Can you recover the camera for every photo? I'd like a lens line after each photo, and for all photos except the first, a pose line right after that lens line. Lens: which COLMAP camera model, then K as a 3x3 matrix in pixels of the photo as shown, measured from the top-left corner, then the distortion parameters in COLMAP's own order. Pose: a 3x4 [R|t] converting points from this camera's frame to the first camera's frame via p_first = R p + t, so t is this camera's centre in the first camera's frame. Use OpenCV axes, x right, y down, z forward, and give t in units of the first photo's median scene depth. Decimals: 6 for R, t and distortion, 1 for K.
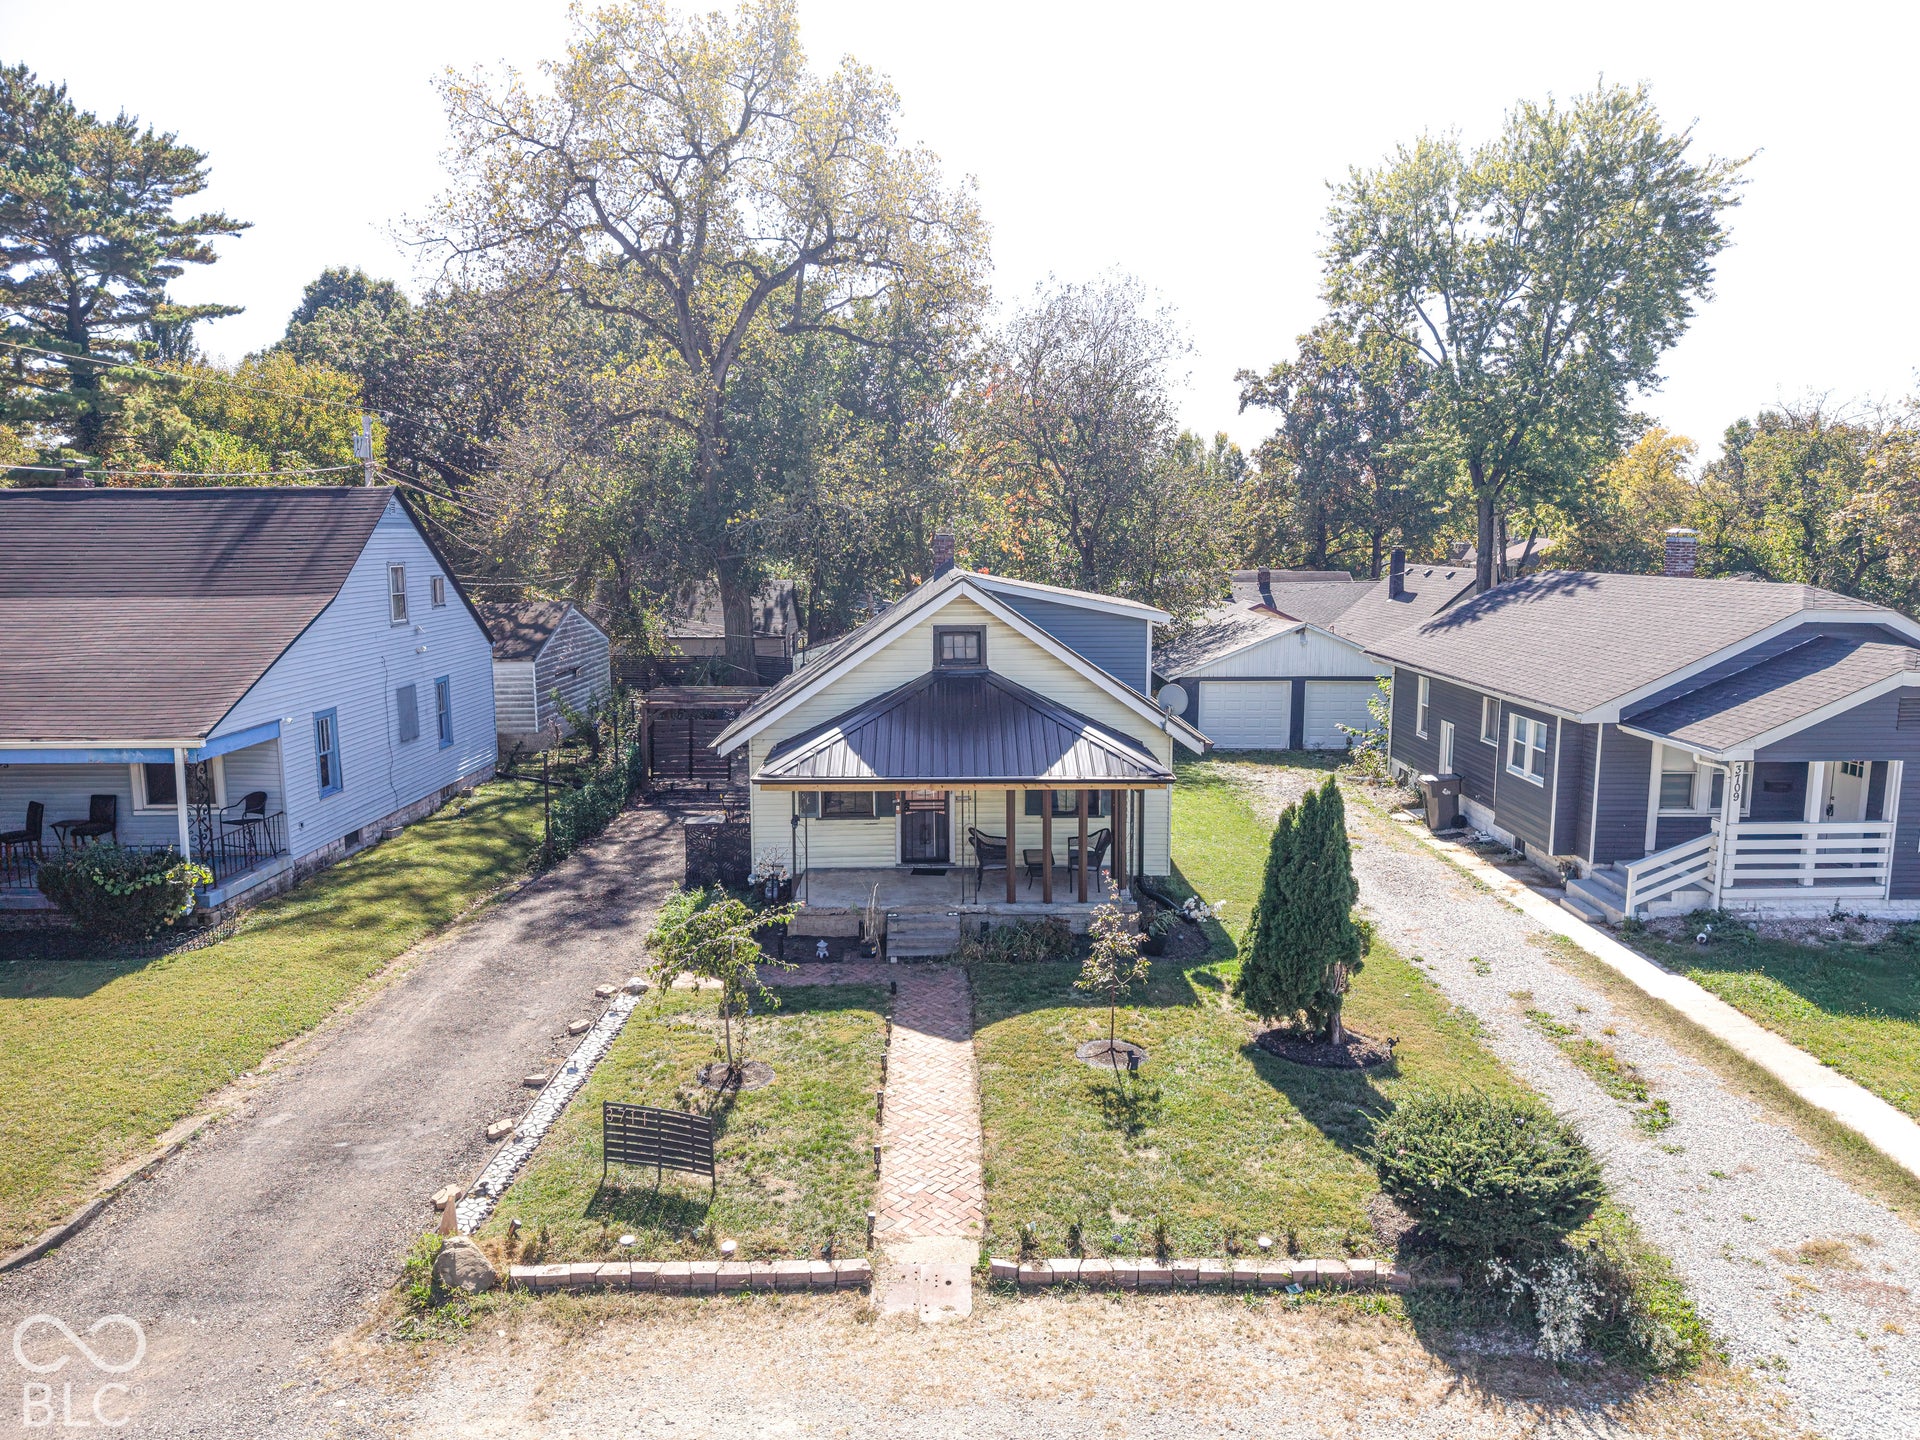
lens RADIAL K [[1267.2, 0, 960.0], [0, 1267.2, 720.0], [0, 0, 1]] dist [0.044105, -0.048708]
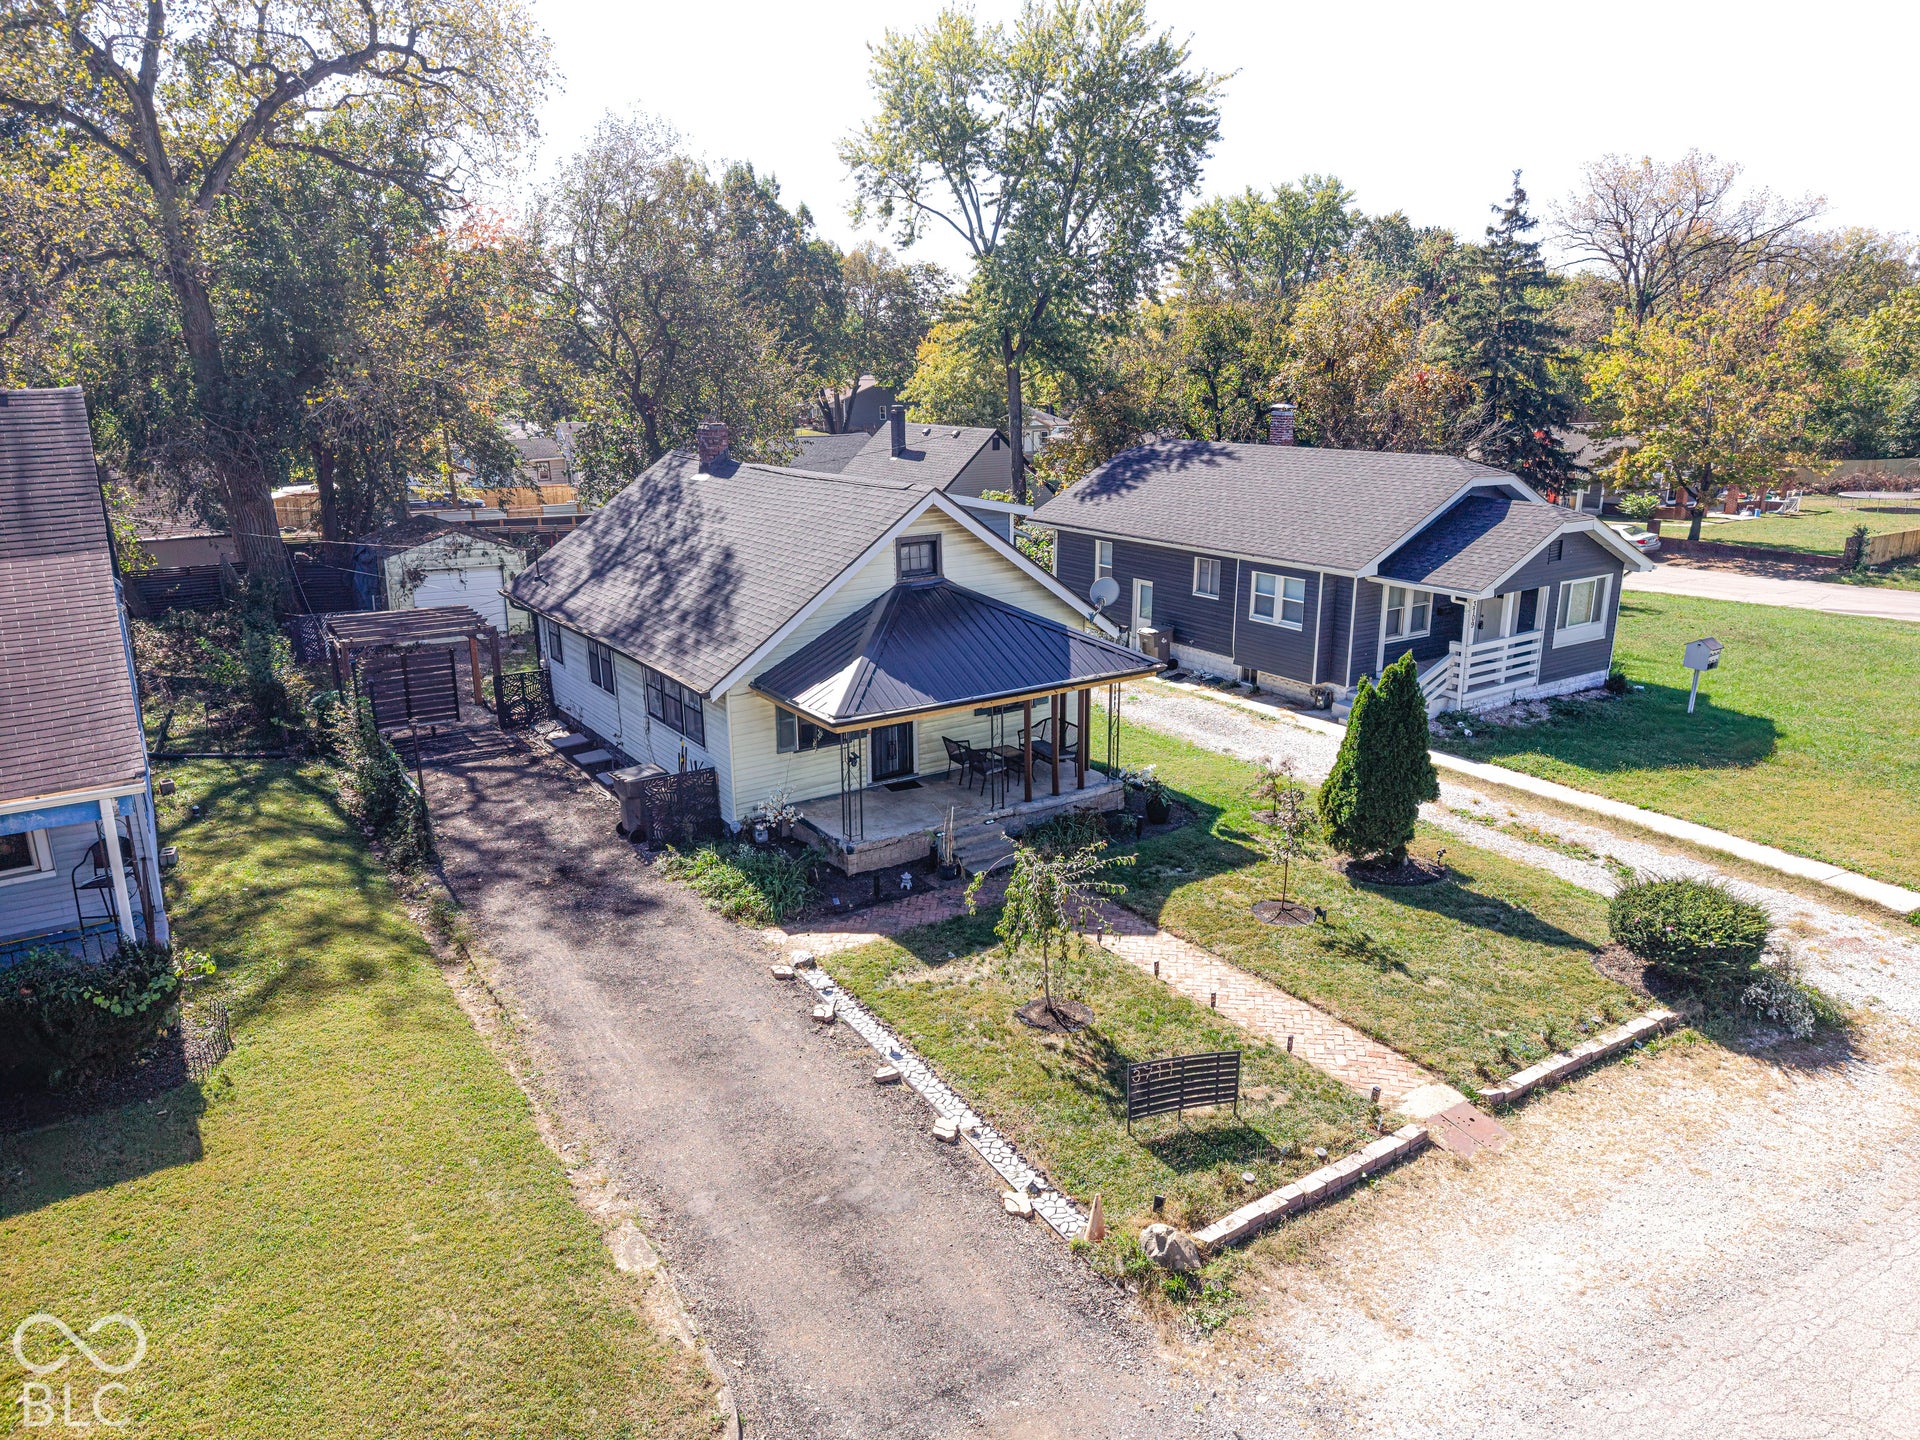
lens RADIAL K [[1267.2, 0, 960.0], [0, 1267.2, 720.0], [0, 0, 1]] dist [0.044105, -0.048708]
pose [[0.845908, -0.147728, 0.512461, -0.538777], [0.083803, 0.985753, 0.145834, -0.080294], [-0.526704, -0.080416, 0.846237, 0.147209]]
